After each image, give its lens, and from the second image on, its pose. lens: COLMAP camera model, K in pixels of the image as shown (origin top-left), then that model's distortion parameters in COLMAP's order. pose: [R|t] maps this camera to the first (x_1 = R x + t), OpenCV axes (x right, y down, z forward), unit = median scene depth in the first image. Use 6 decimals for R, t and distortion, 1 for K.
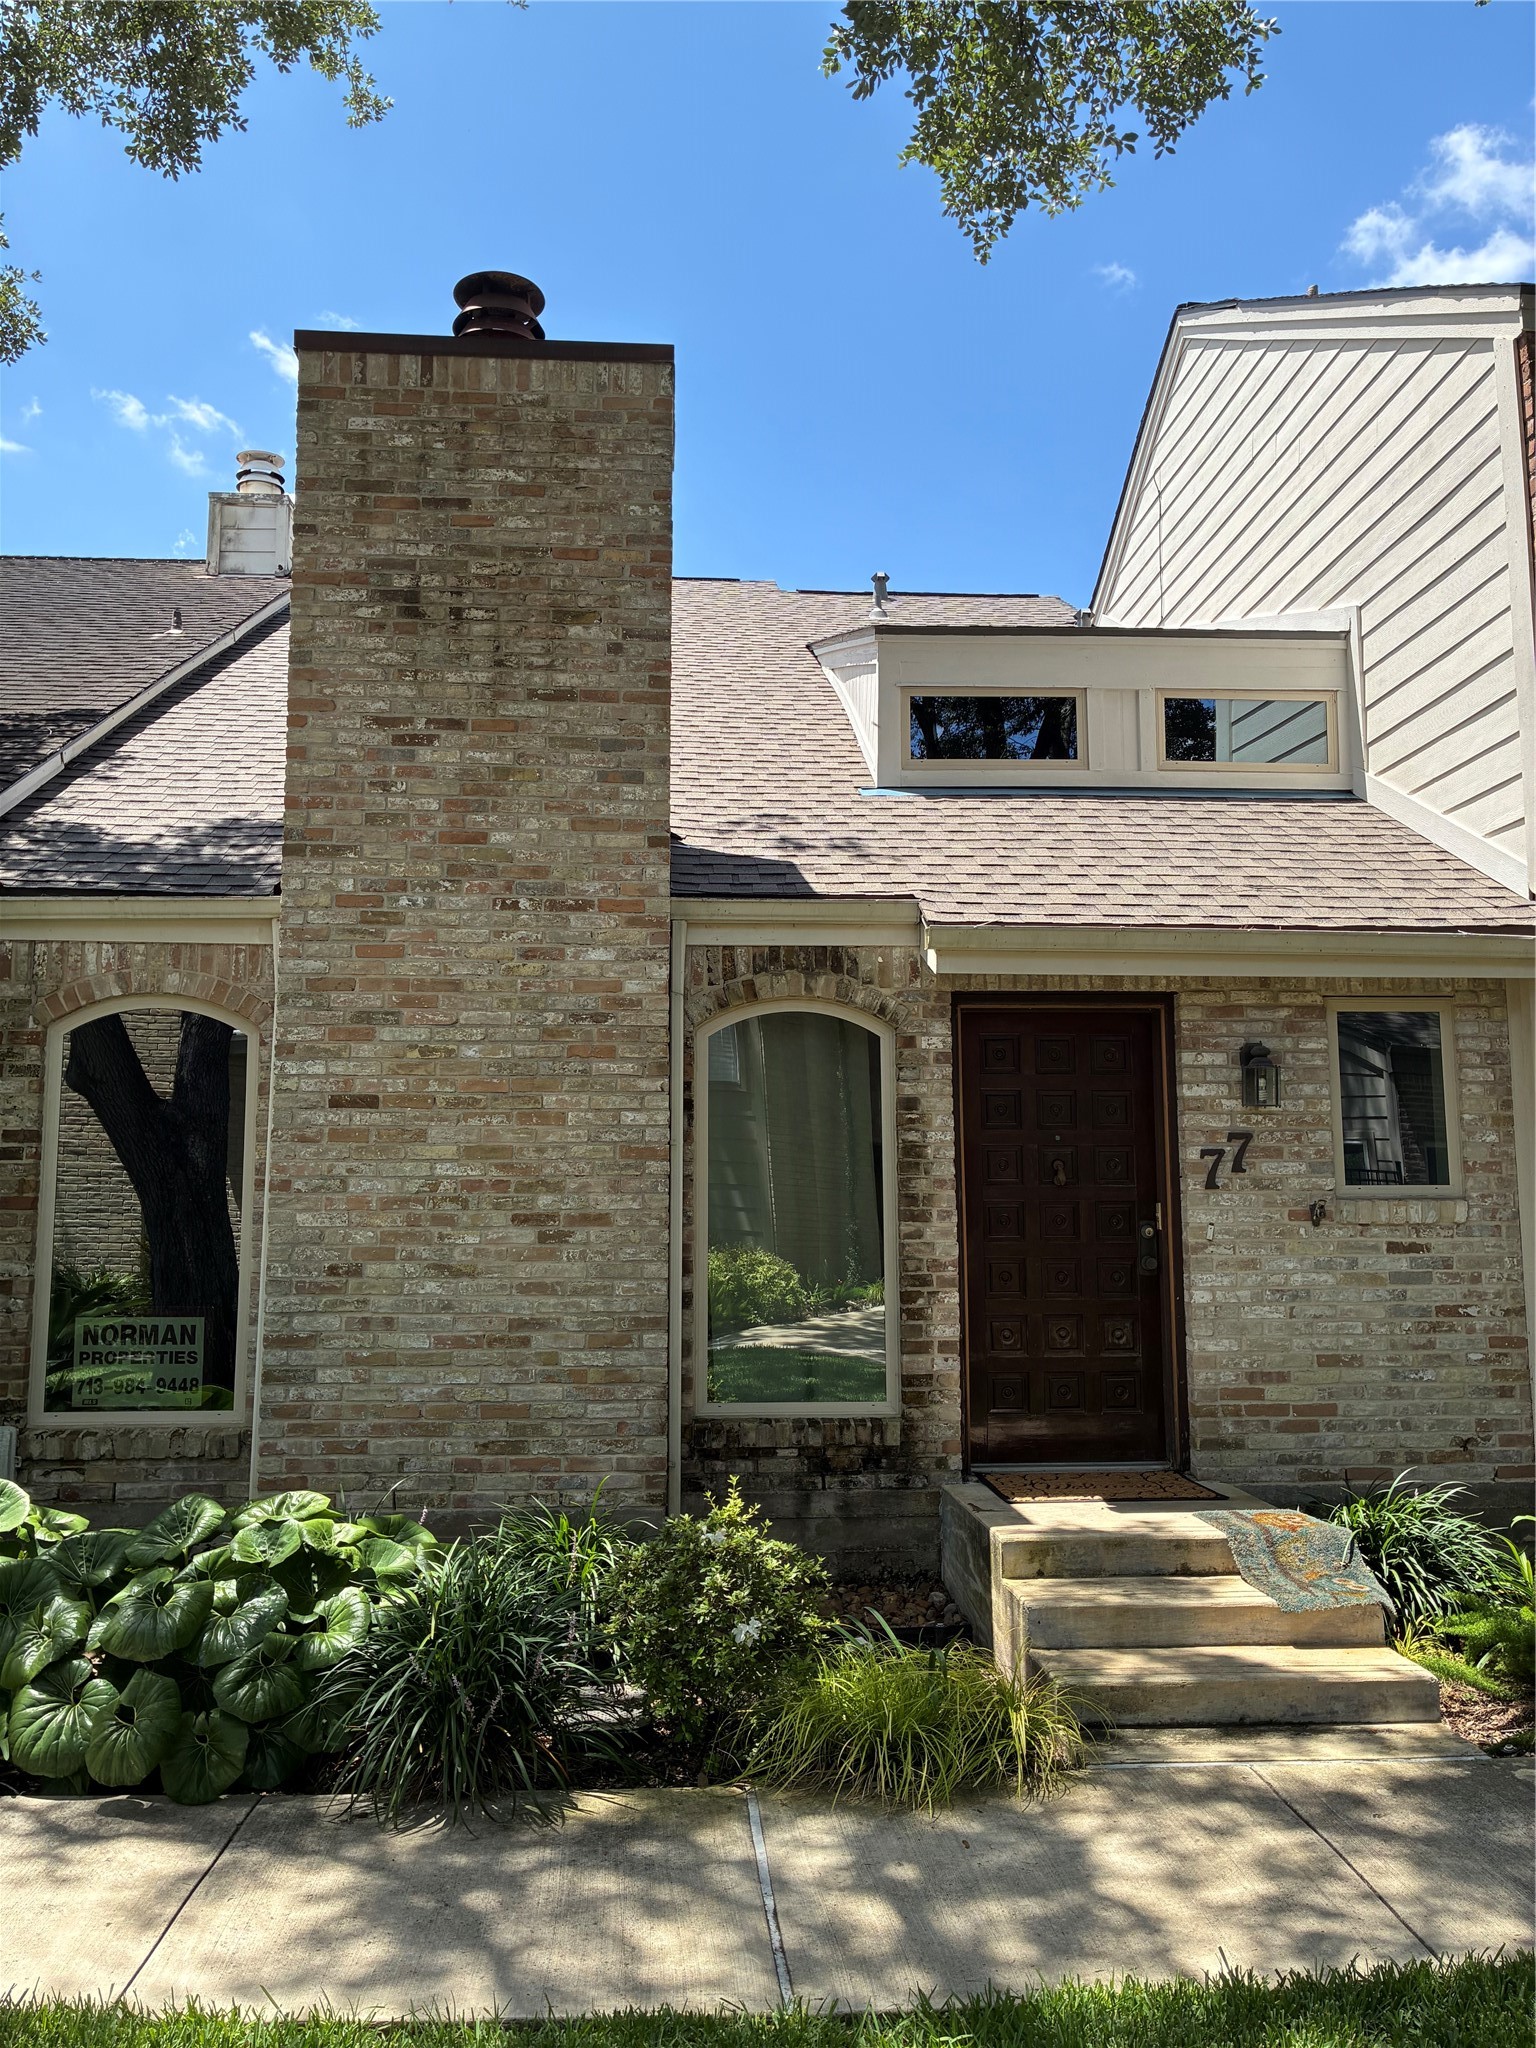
lens RADIAL K [[1555.0, 0, 761.5], [0, 1555.0, 1010.1], [0, 0, 1]] dist [0.041553, -0.058653]
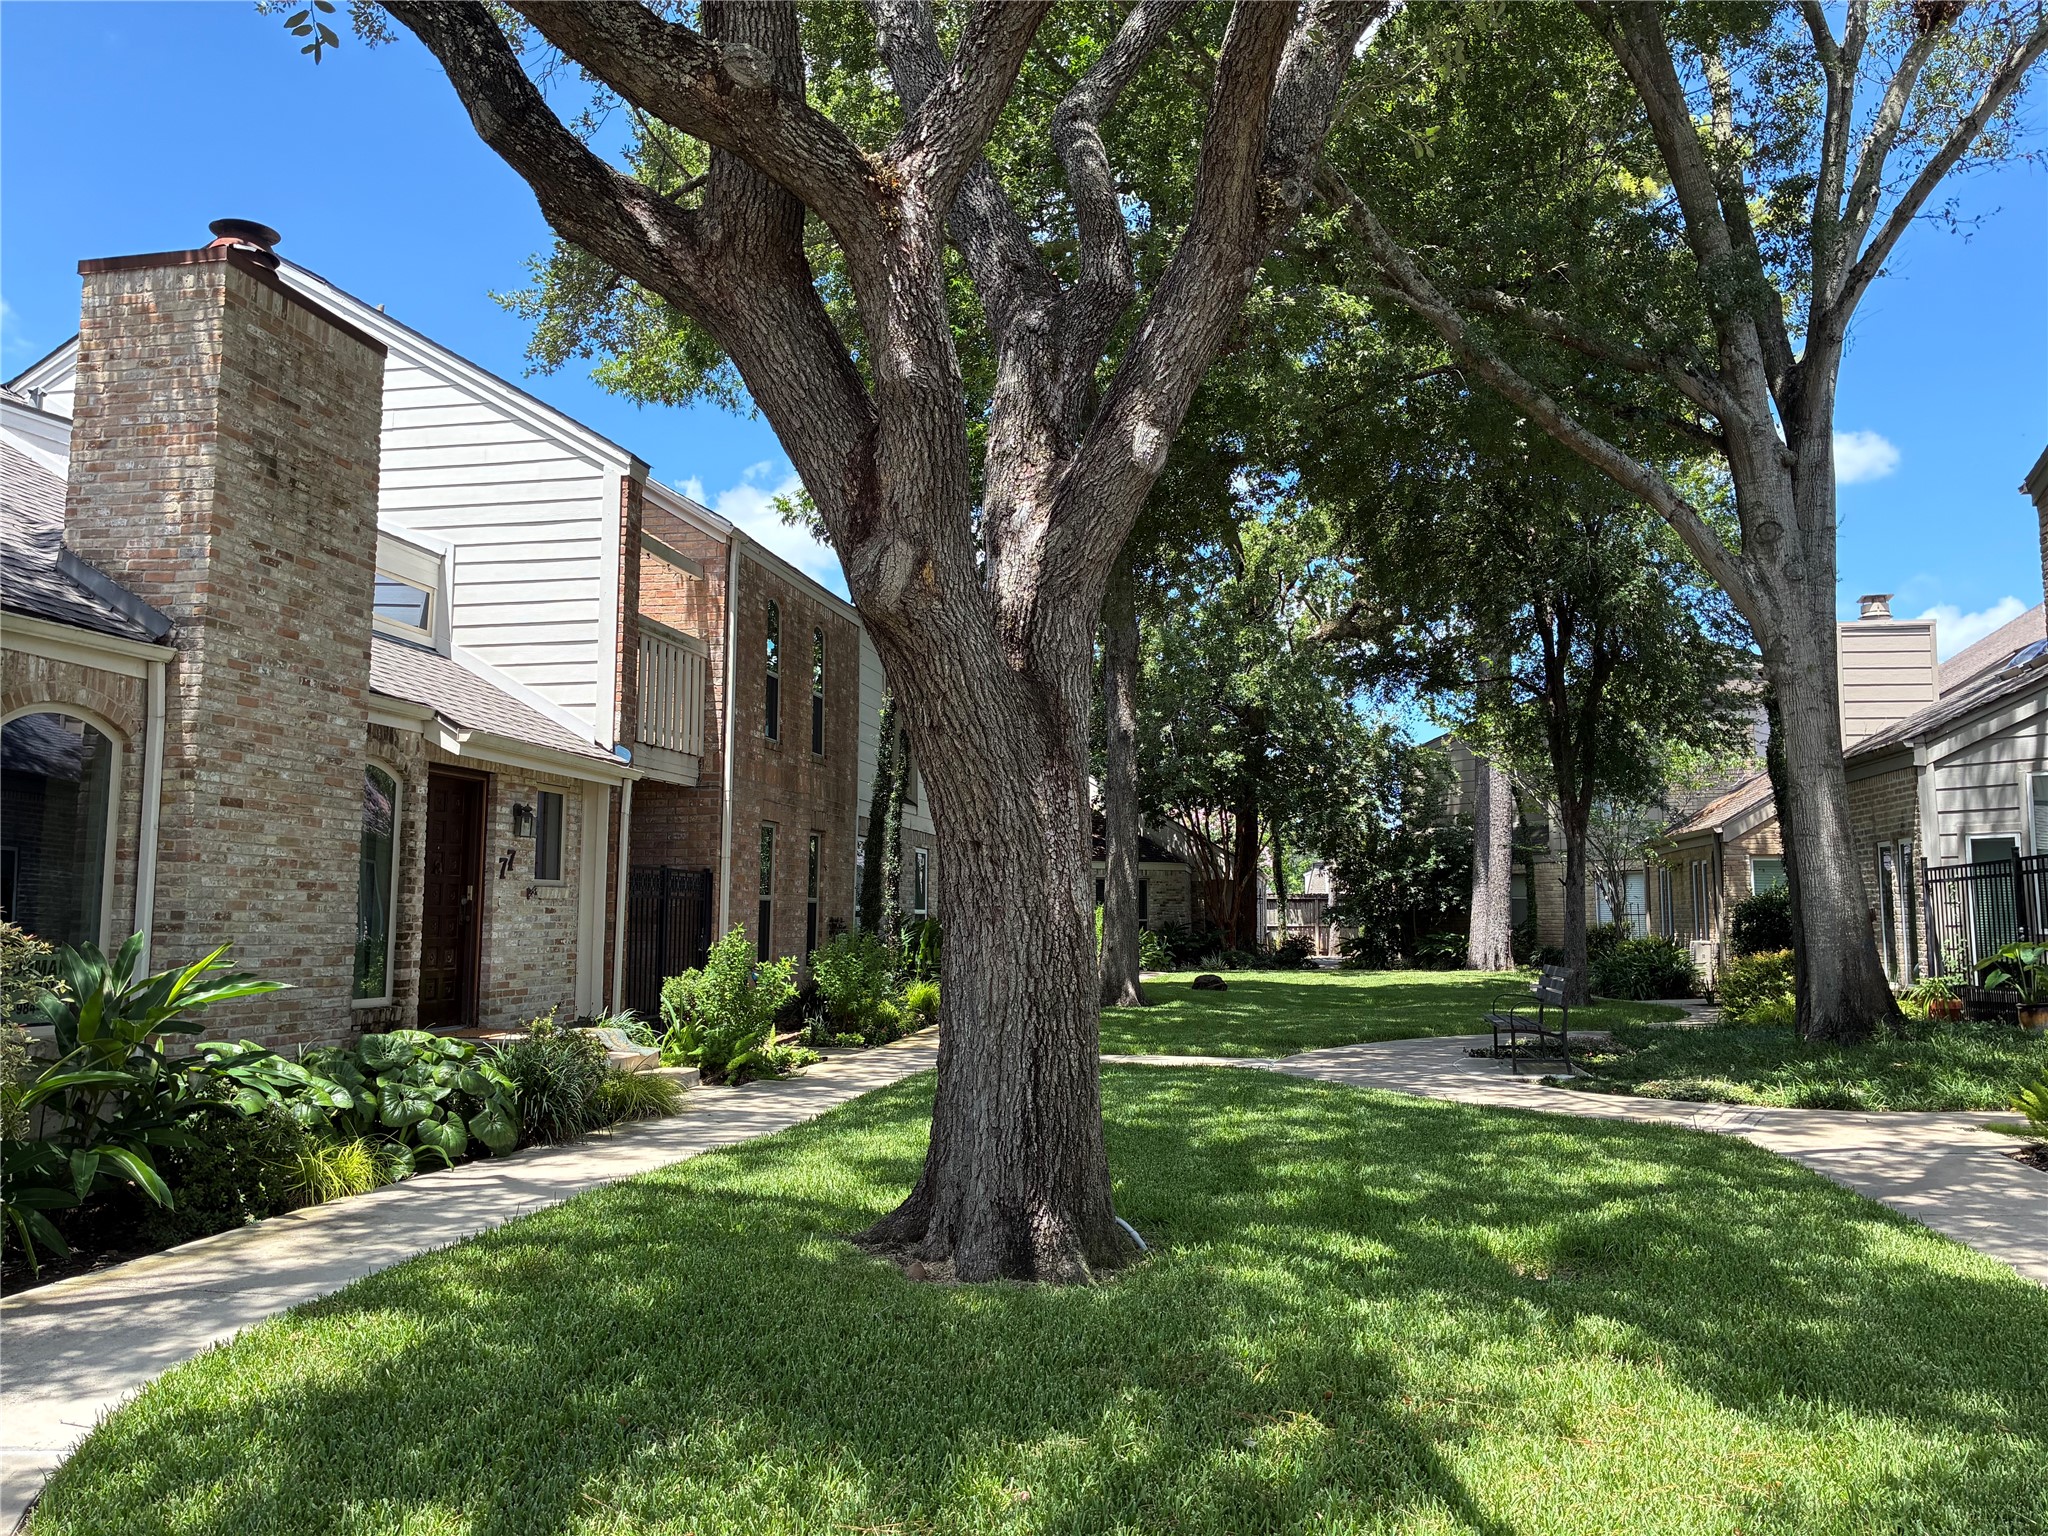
lens RADIAL K [[1555.0, 0, 1019.6], [0, 1555.0, 776.1], [0, 0, 1]] dist [0.041553, -0.058653]
pose [[0.249513, 0.092497, 0.963944, -1.466788], [-0.119698, 0.990740, -0.064085, 0.038934], [-0.960945, -0.099392, 0.258275, -0.088633]]
